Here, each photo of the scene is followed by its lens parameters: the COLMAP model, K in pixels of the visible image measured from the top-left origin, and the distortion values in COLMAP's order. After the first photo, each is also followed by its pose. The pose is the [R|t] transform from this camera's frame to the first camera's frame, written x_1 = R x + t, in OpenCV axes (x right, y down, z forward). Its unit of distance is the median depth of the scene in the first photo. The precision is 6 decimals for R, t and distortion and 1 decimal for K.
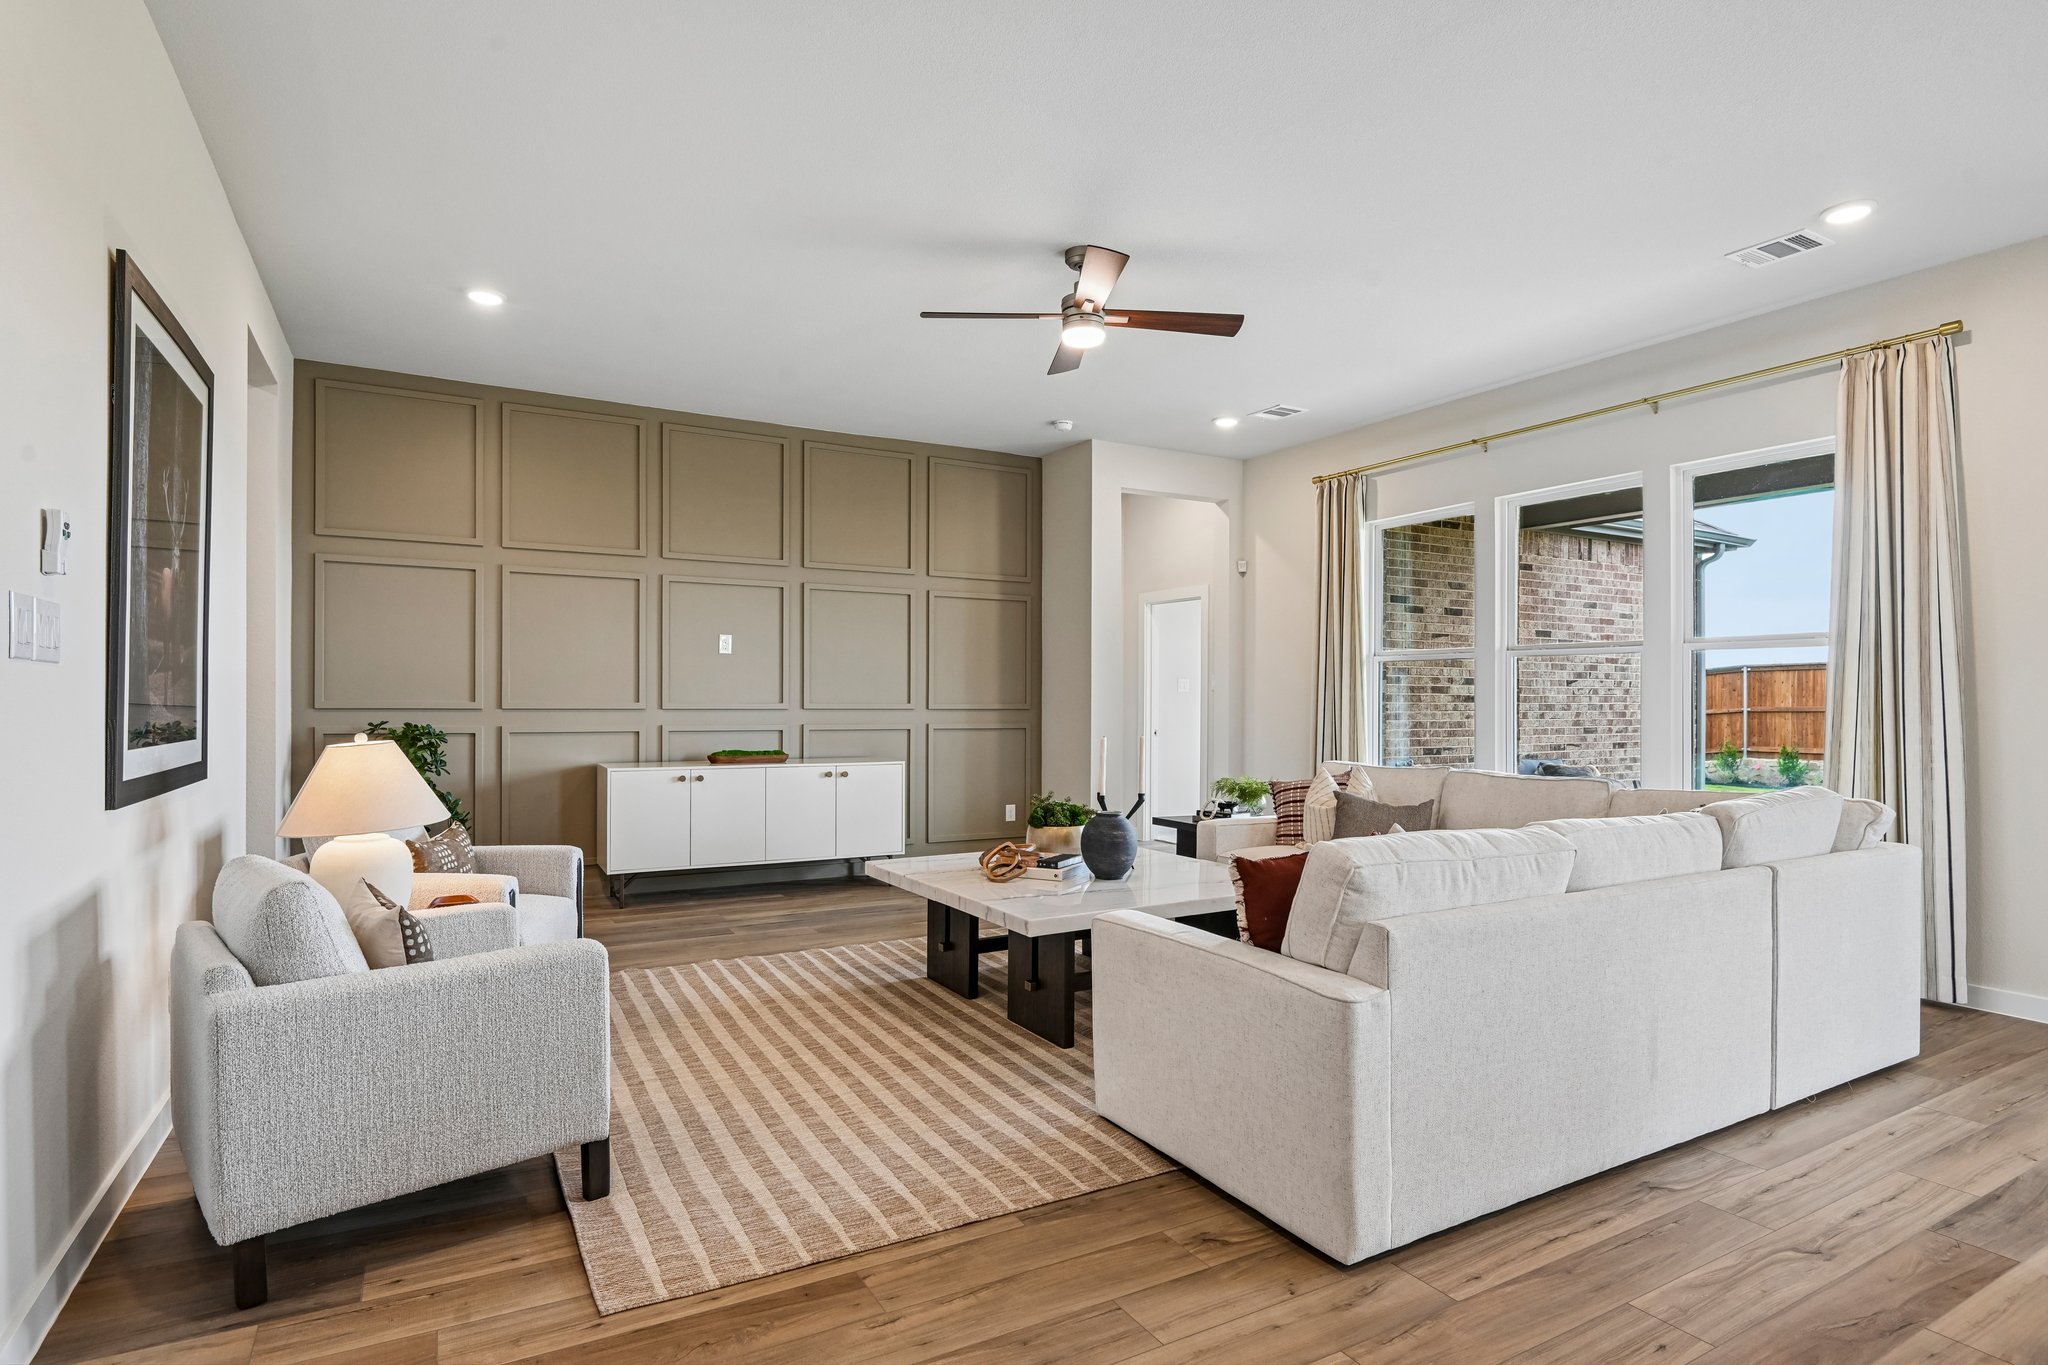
lens RADIAL K [[1070.3, 0, 1043.3], [0, 1070.3, 692.0], [0, 0, 1]] dist [-0.010566, -0.007537]
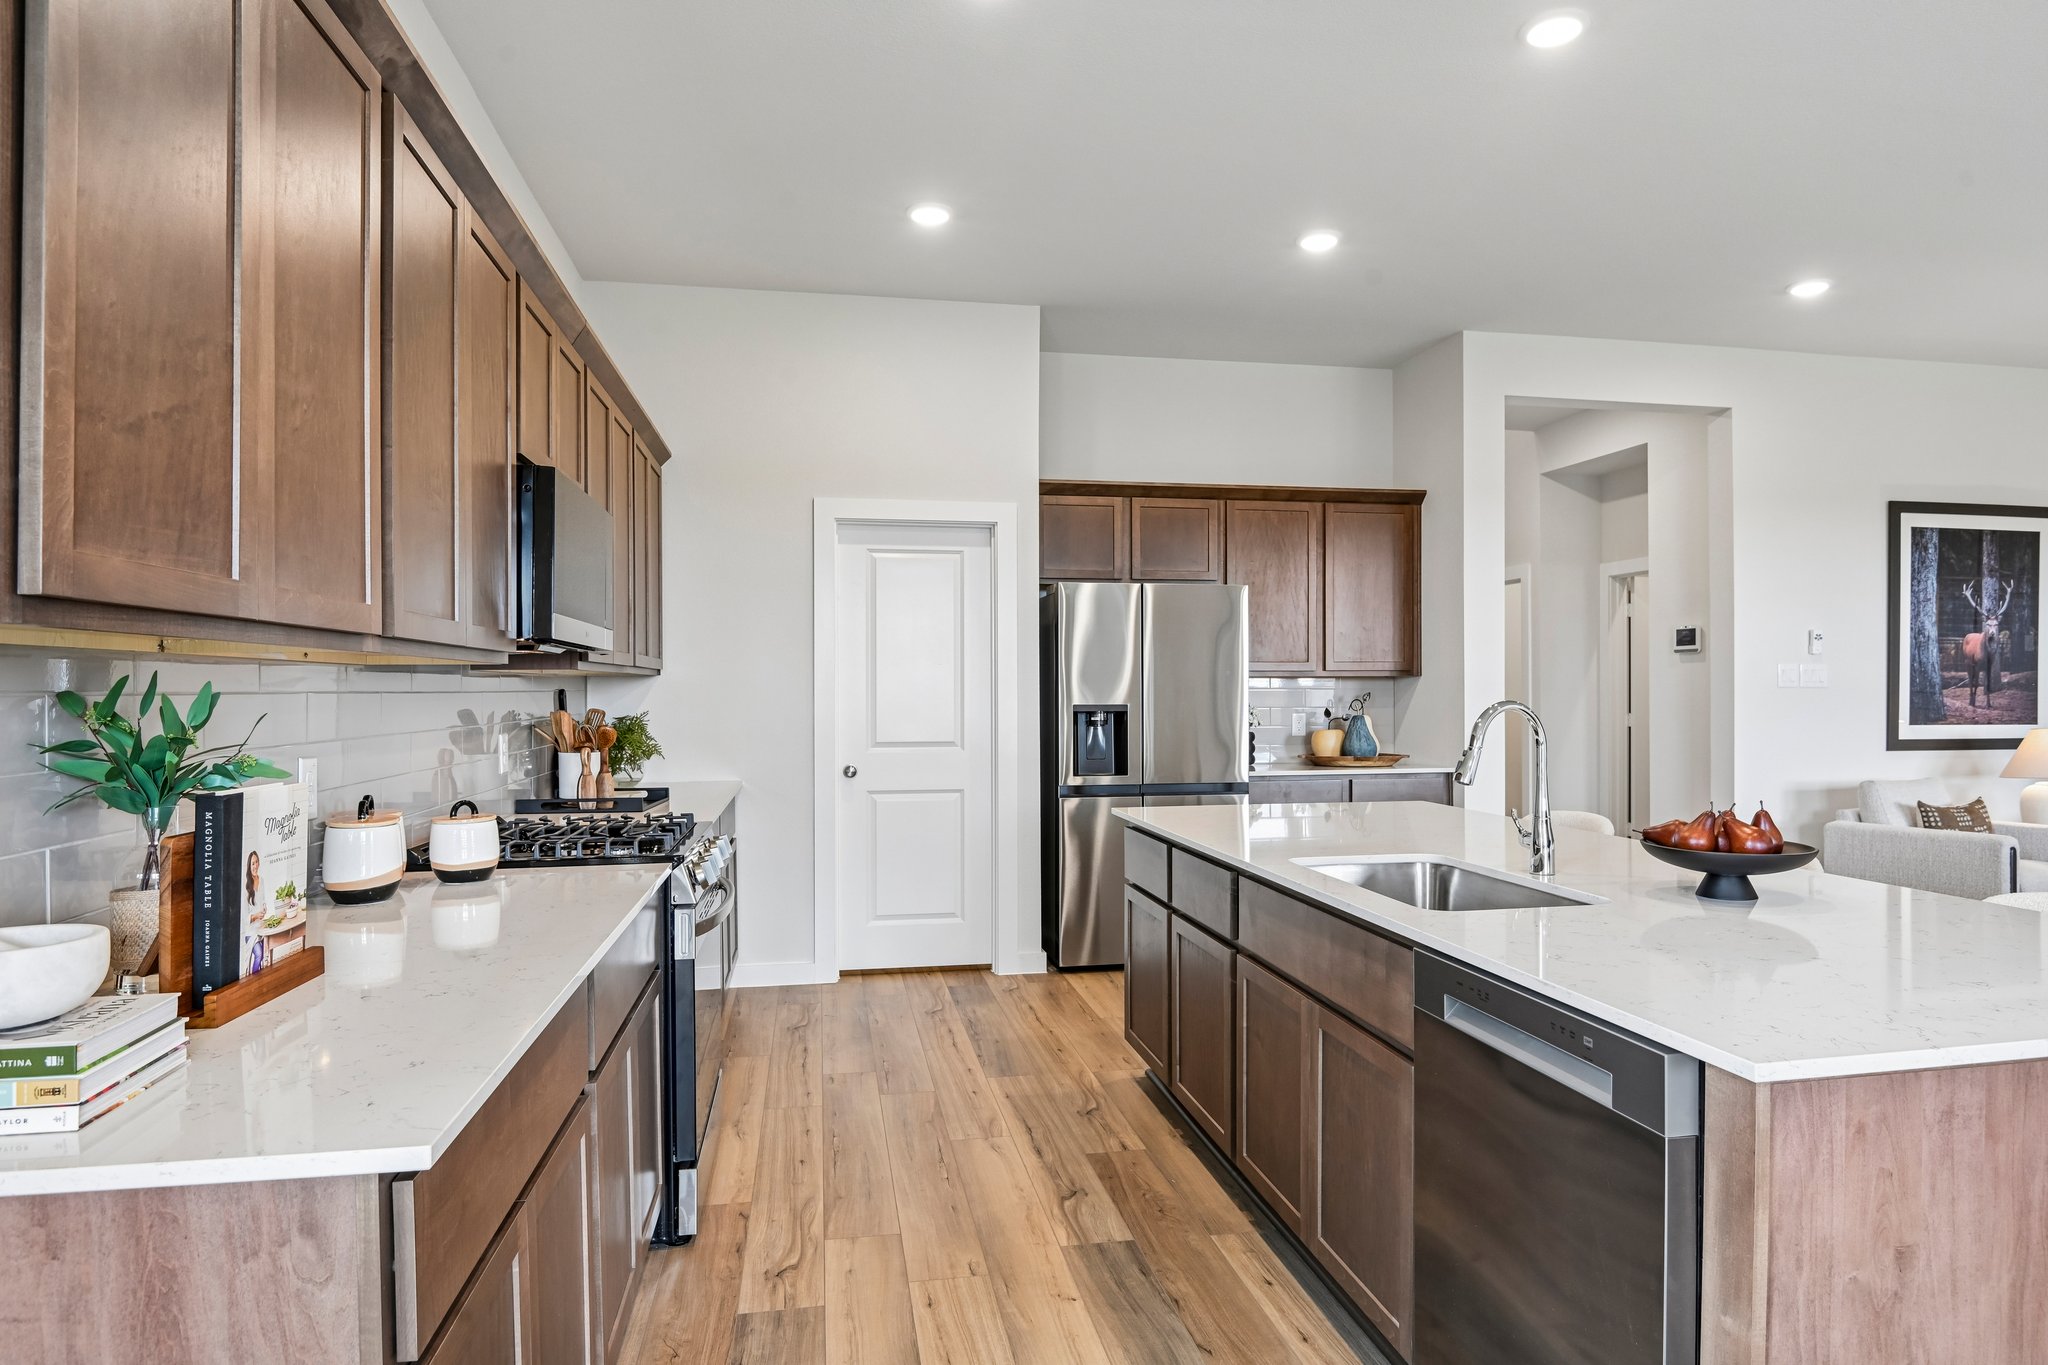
lens RADIAL K [[1178.5, 0, 1045.4], [0, 1178.5, 686.4], [0, 0, 1]] dist [-0.008636, -0.009890]
pose [[-0.321980, -0.005795, -0.946729, 1.015509], [0.003861, 0.999965, -0.007434, -0.006380], [0.946739, -0.006049, -0.321946, 0.053986]]
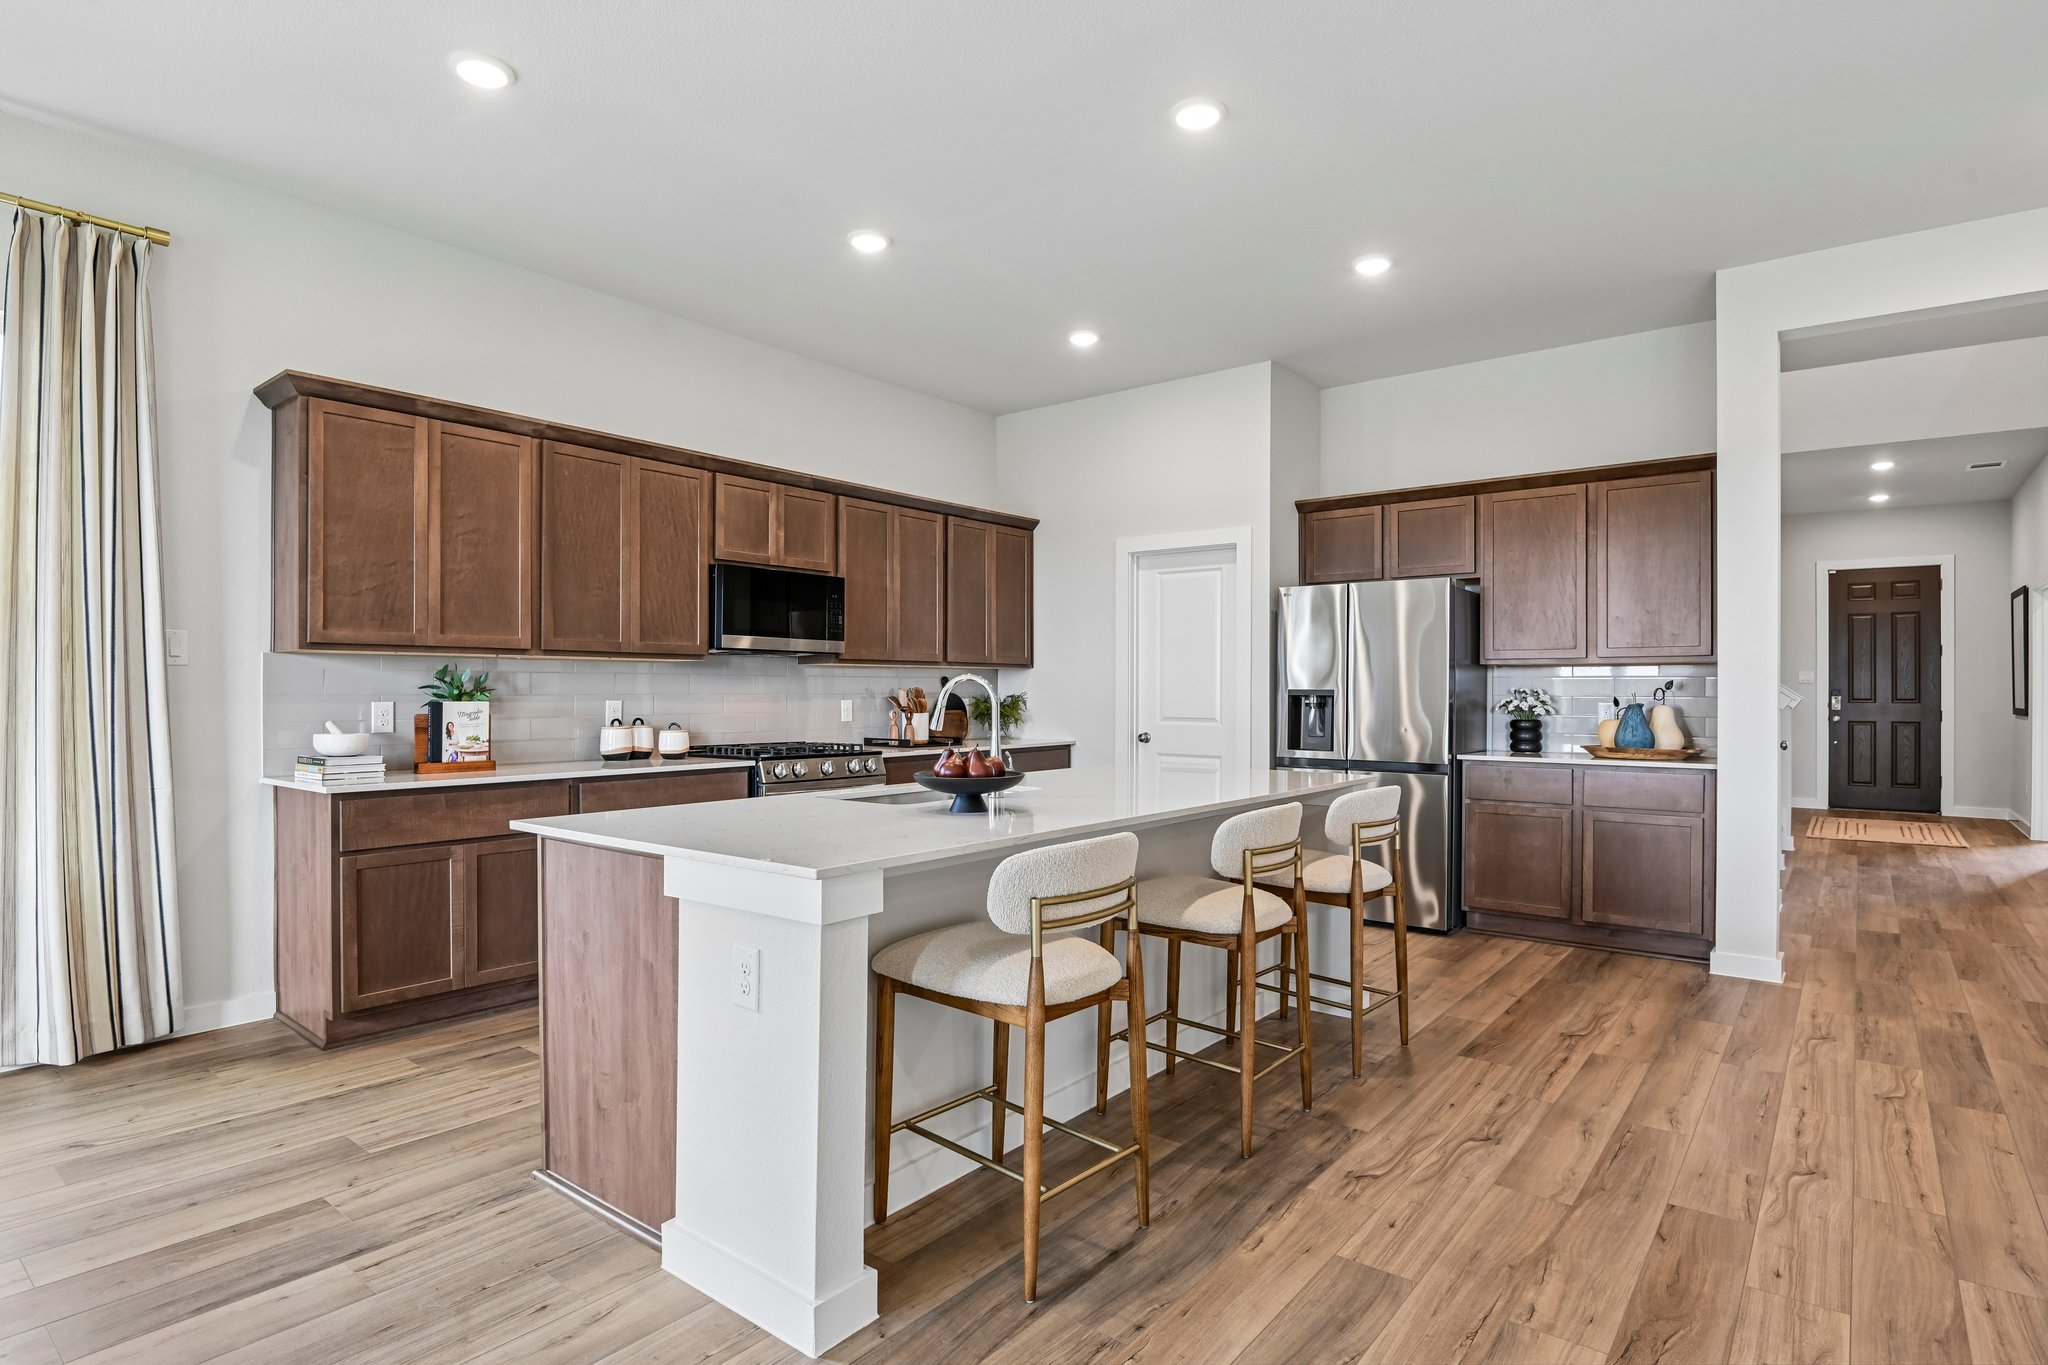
lens RADIAL K [[1070.3, 0, 1033.8], [0, 1070.3, 693.2], [0, 0, 1]] dist [-0.010566, -0.007537]
pose [[-0.927173, -0.005742, -0.374590, 0.690061], [-0.005680, 0.999983, -0.001269, 0.008949], [0.374591, 0.000951, -0.927189, 0.695236]]
